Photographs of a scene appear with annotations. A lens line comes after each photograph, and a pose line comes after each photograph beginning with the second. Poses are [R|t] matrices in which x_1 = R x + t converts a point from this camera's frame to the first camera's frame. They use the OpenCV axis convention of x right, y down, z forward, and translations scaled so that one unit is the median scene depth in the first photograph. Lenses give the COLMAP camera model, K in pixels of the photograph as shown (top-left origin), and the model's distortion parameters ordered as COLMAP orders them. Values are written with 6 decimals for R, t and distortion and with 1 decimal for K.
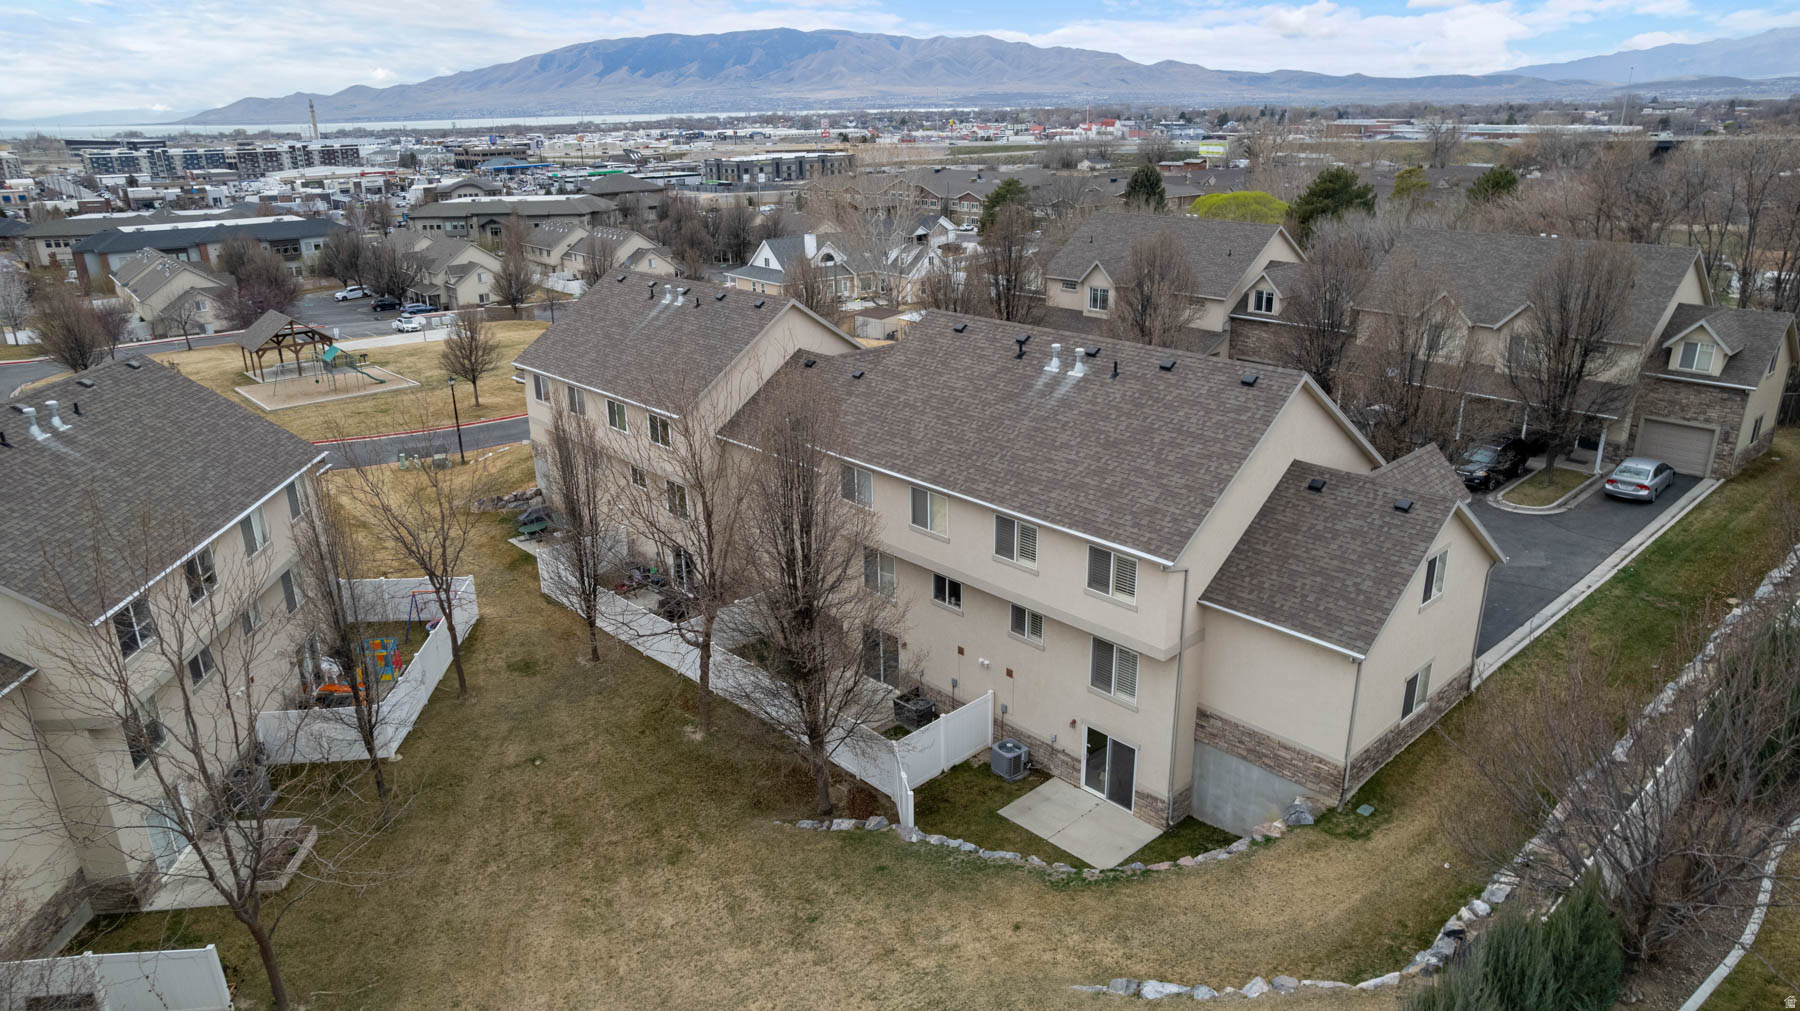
lens RADIAL K [[1153.7, 0, 902.2], [0, 1153.7, 507.4], [0, 0, 1]] dist [-0.068056, 0.058769]
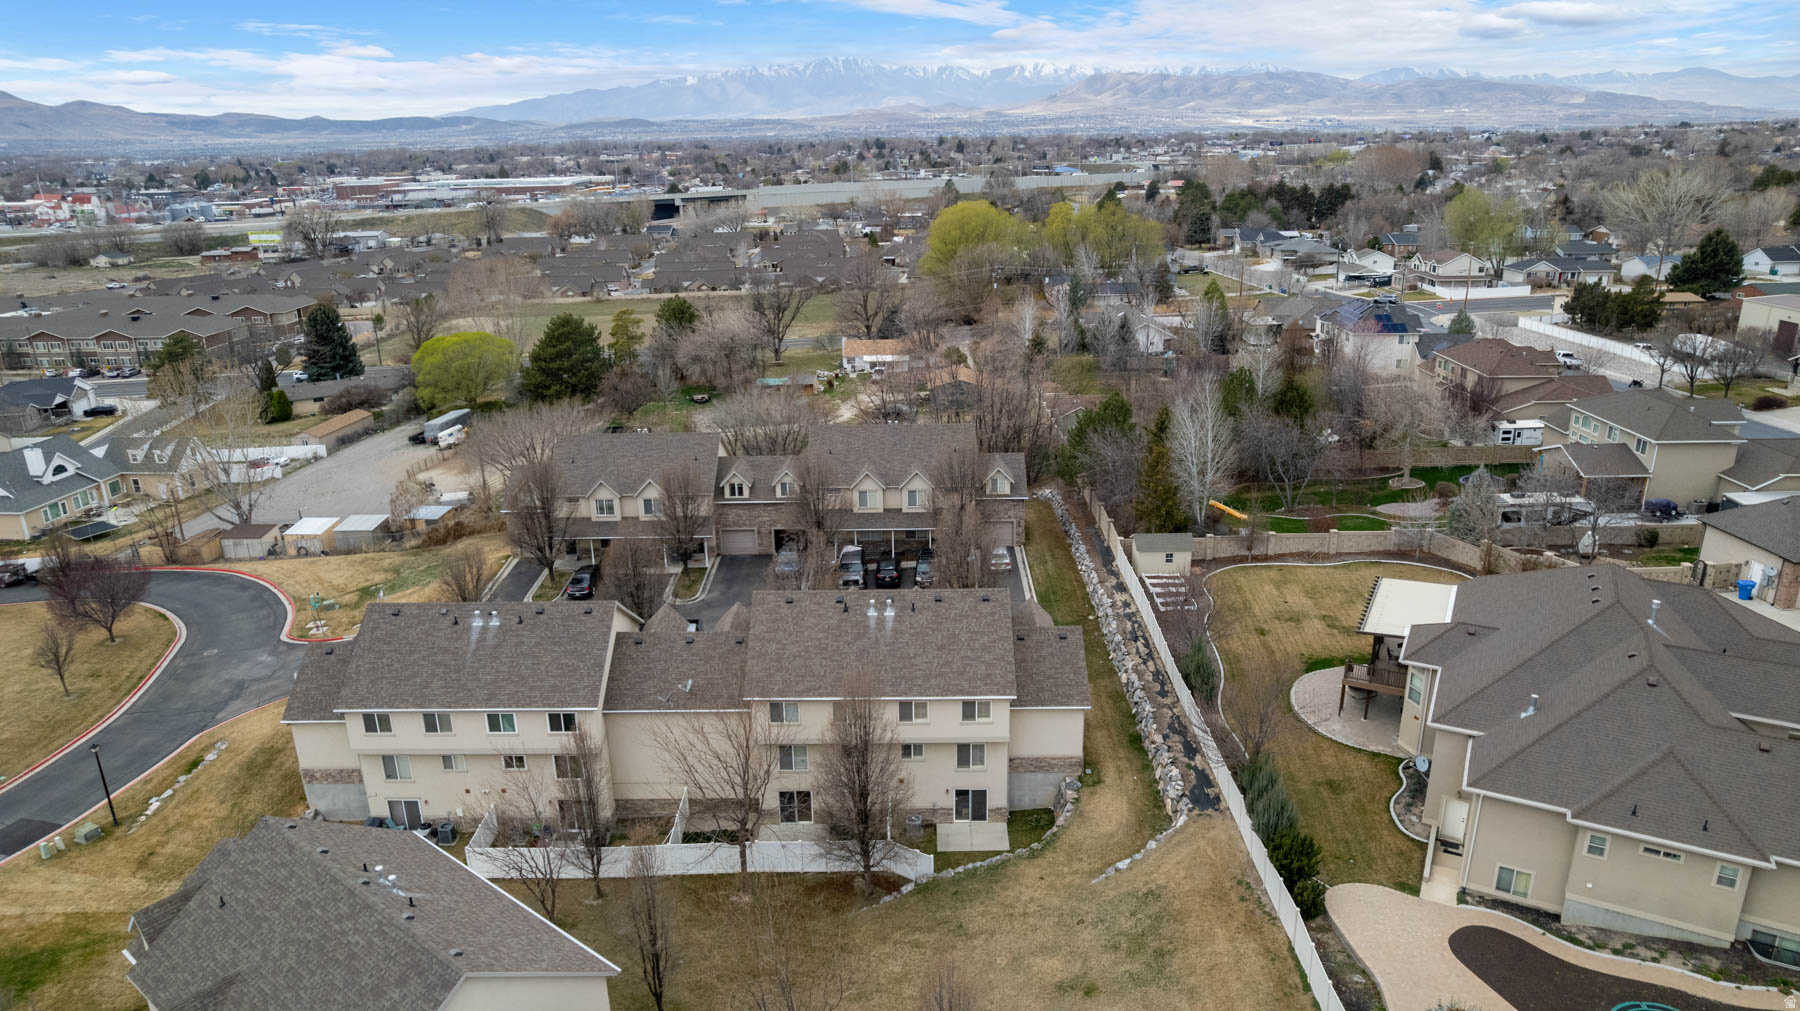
lens RADIAL K [[1153.7, 0, 904.3], [0, 1153.7, 503.4], [0, 0, 1]] dist [-0.068056, 0.058769]
pose [[0.683366, -0.225336, 0.694431, -0.743915], [0.249236, 0.966038, 0.068205, -0.281203], [-0.686216, 0.126469, 0.716319, -0.252361]]
